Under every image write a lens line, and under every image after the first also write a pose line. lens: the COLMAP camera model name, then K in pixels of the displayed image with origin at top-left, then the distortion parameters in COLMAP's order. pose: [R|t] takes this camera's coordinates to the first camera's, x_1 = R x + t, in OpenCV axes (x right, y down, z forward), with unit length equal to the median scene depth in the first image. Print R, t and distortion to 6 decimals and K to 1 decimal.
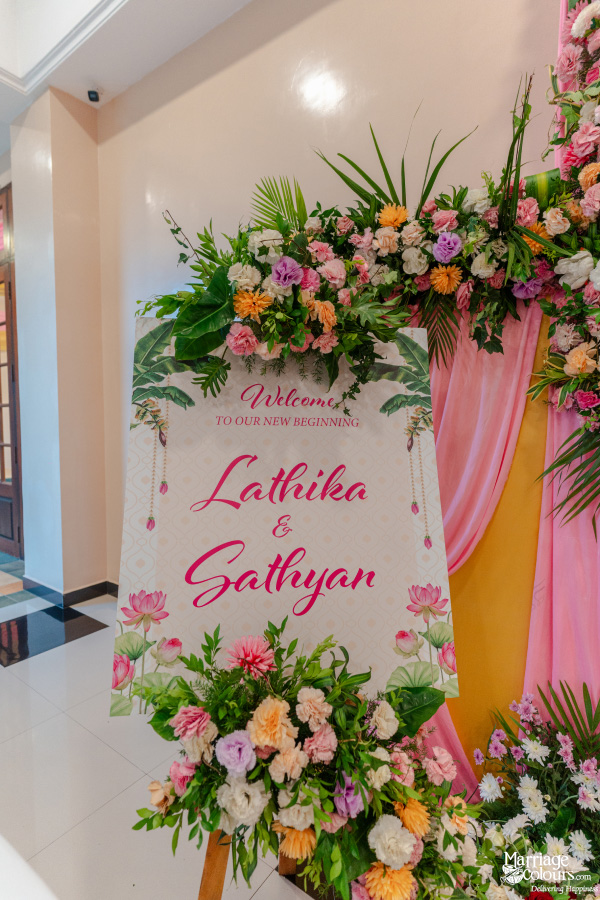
lens RADIAL K [[1305.0, 0, 300.0], [0, 1305.0, 450.0], [0, 0, 1]] dist [-0.011145, 0.004928]
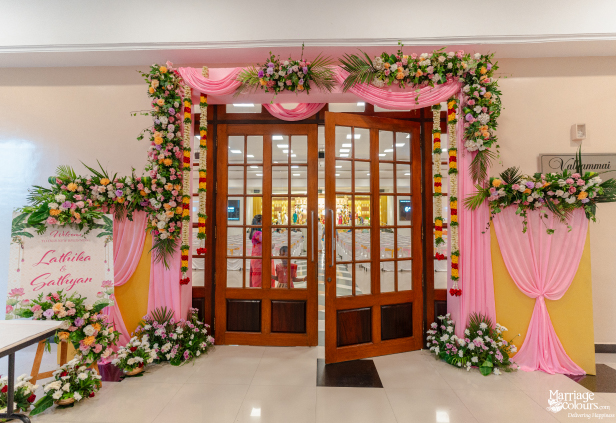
lens RADIAL K [[328.6, 0, 308.0], [0, 328.6, 211.5], [0, 0, 1]] dist [0.001567, 0.001532]
pose [[0.813073, 0.021902, 0.581750, 0.004626], [0.034188, 0.995771, -0.085272, -0.000969], [-0.581158, 0.089221, 0.808885, -0.194559]]
